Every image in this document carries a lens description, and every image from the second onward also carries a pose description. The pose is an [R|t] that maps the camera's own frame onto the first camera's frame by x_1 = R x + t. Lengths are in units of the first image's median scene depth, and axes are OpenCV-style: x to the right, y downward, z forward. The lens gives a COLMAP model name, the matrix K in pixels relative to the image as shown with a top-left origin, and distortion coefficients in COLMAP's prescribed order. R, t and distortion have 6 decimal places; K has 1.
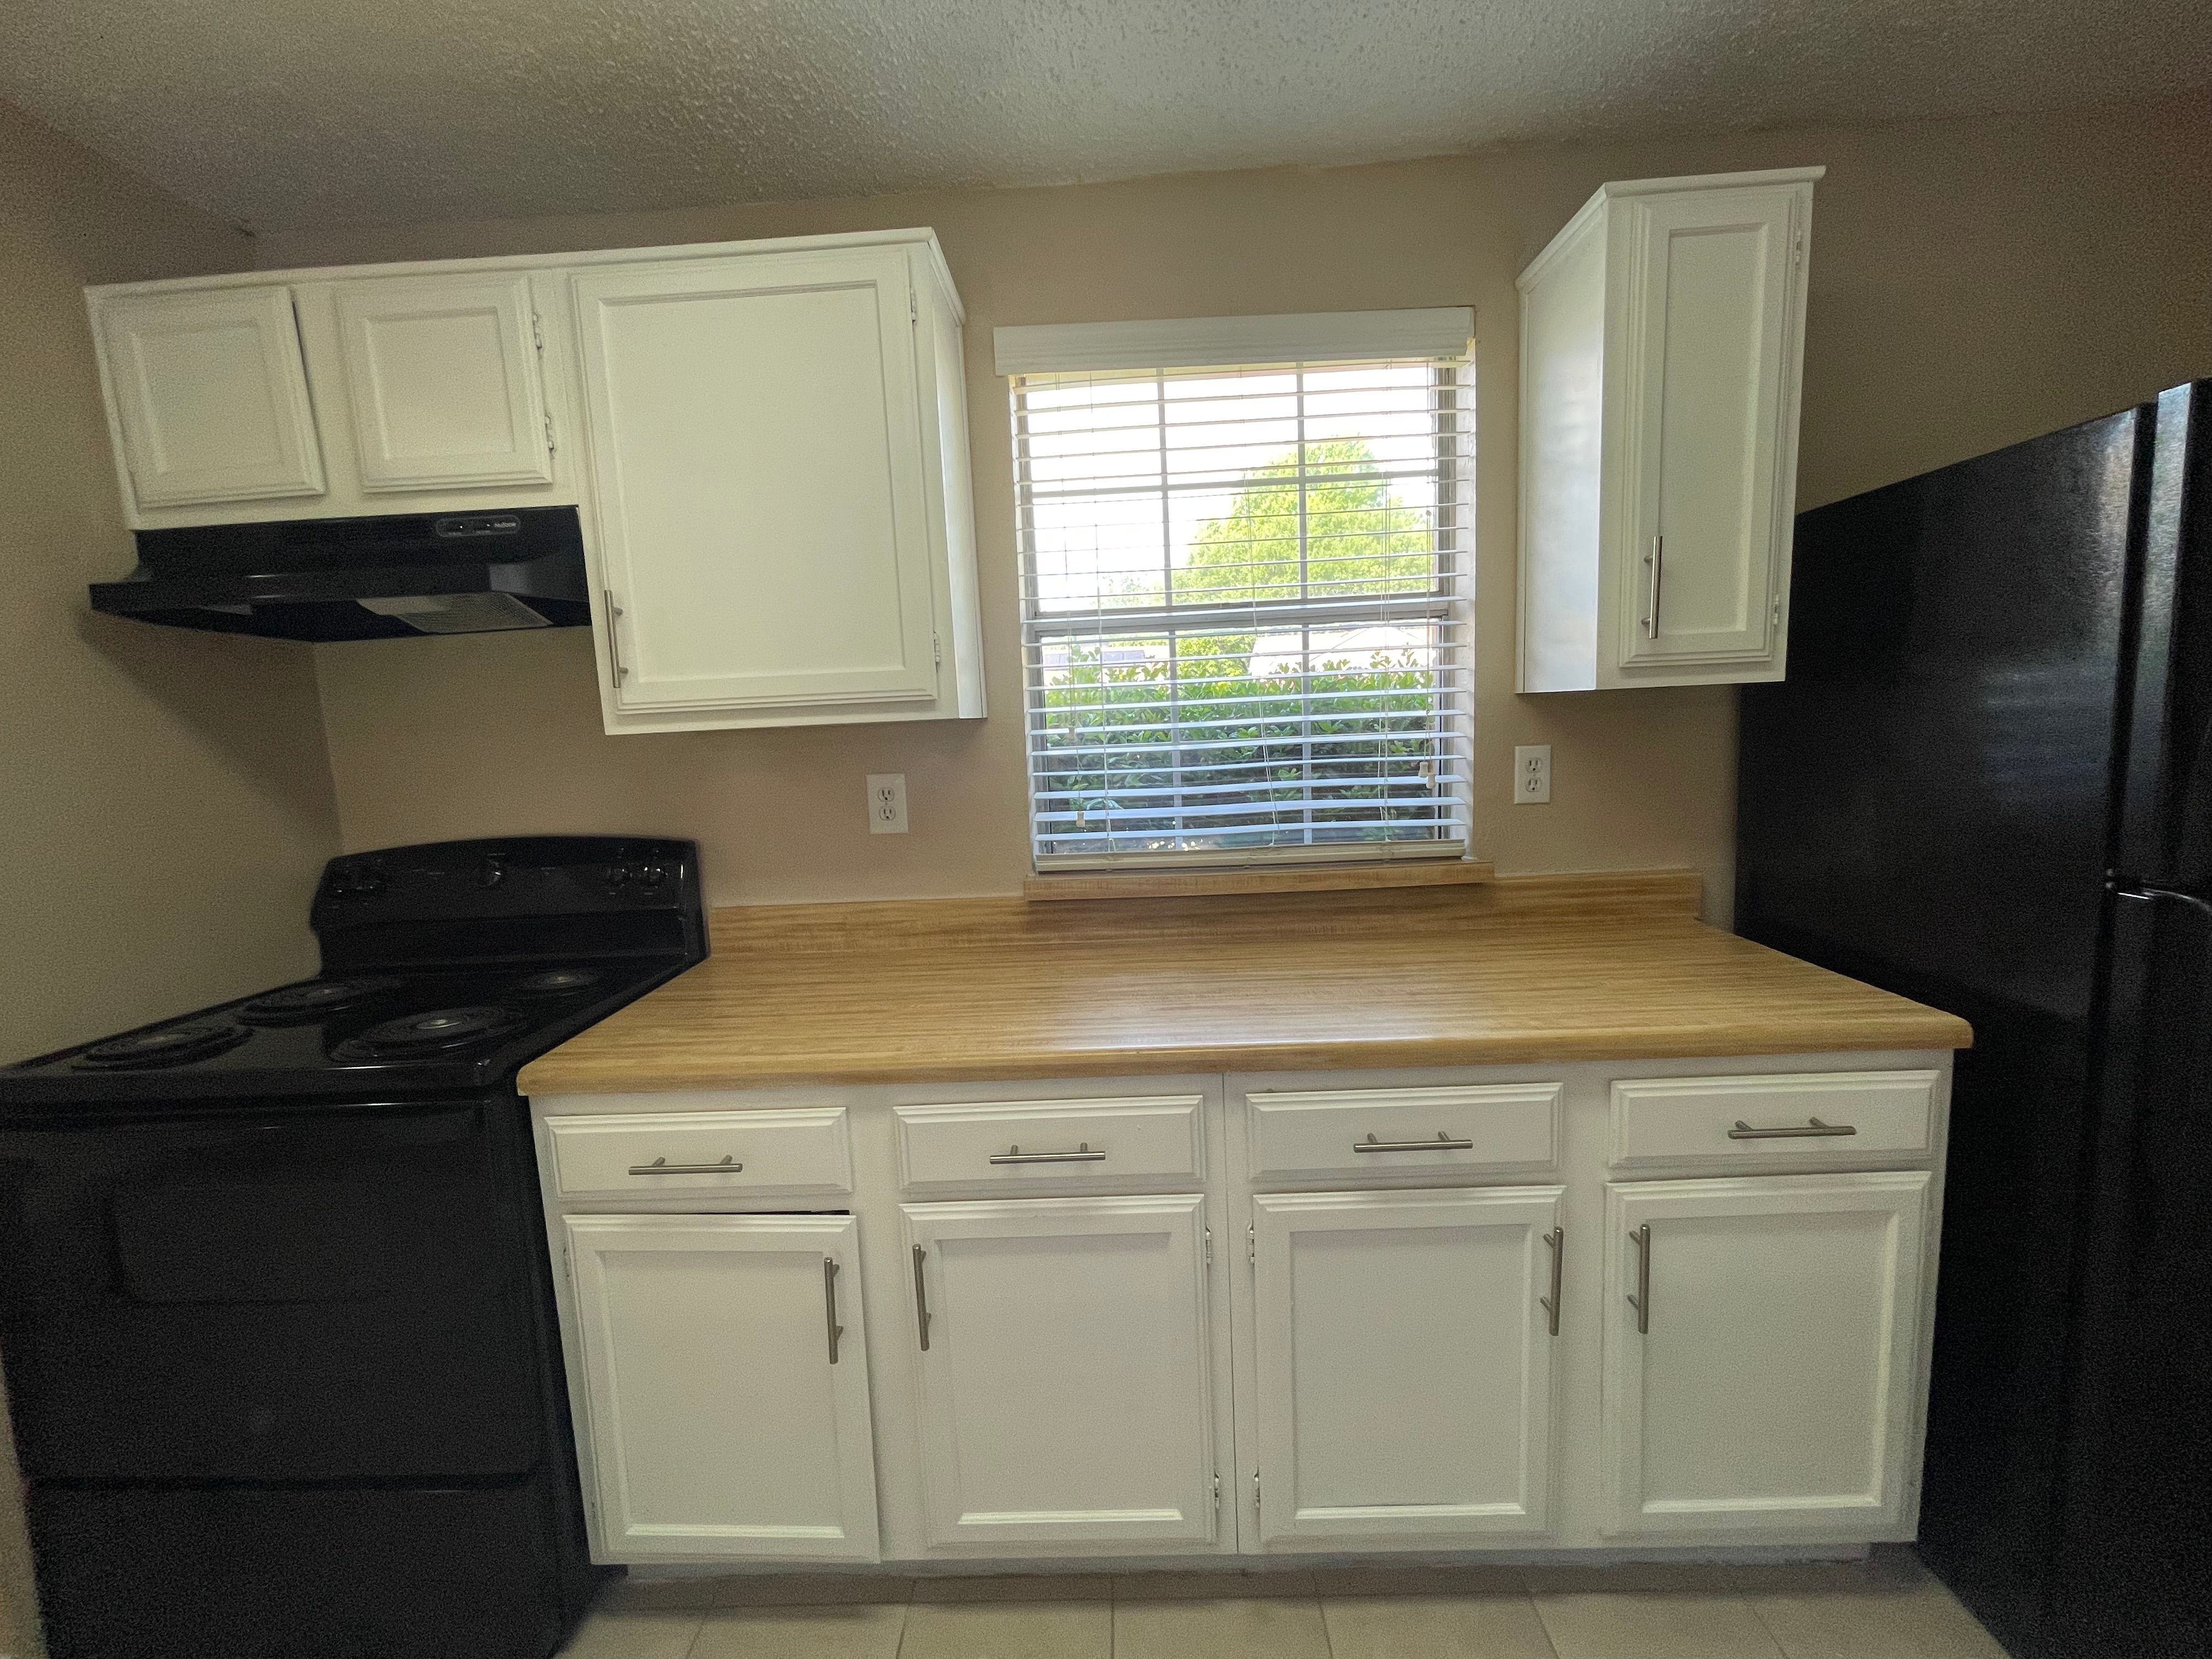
lens RADIAL K [[893.5, 0, 1101.0], [0, 893.5, 830.9], [0, 0, 1]] dist [-0.004322, 0.000775]
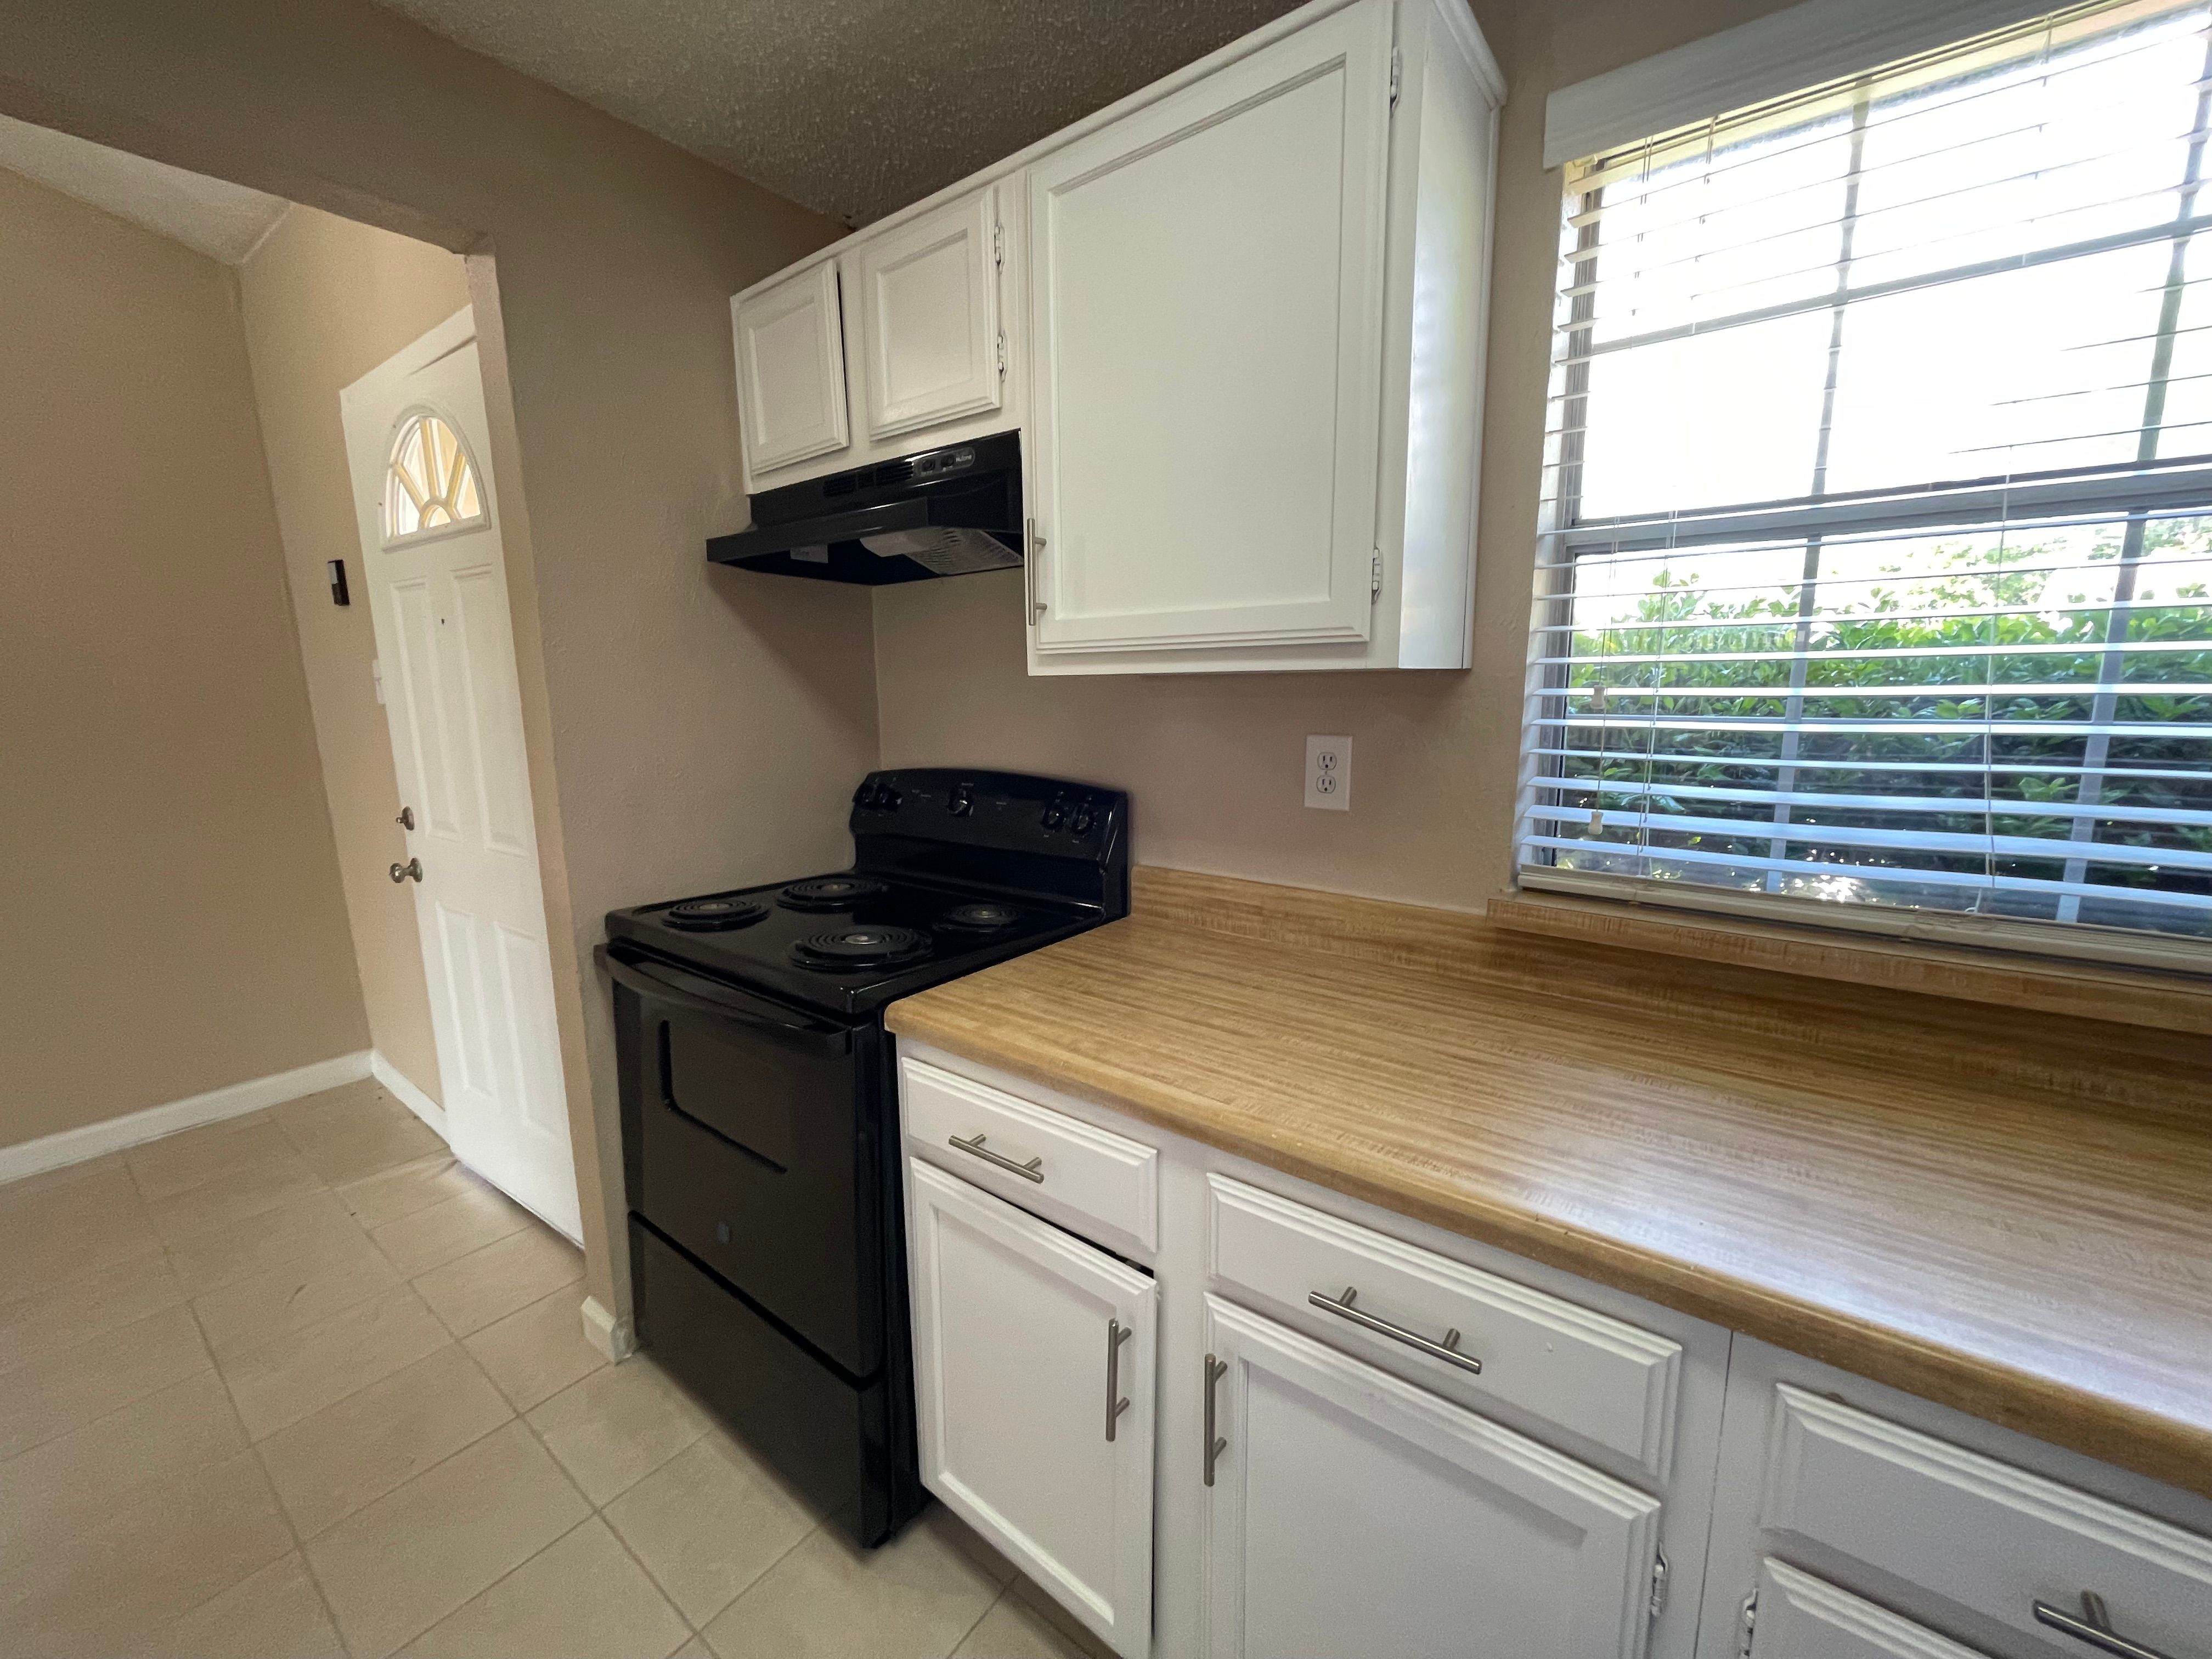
lens RADIAL K [[893.5, 0, 1094.6], [0, 893.5, 828.2], [0, 0, 1]] dist [-0.004322, 0.000775]
pose [[0.801164, 0.135298, -0.582950, 0.073654], [-0.101307, 0.990711, 0.090707, -0.034511], [0.589808, -0.013614, 0.807429, 0.237513]]
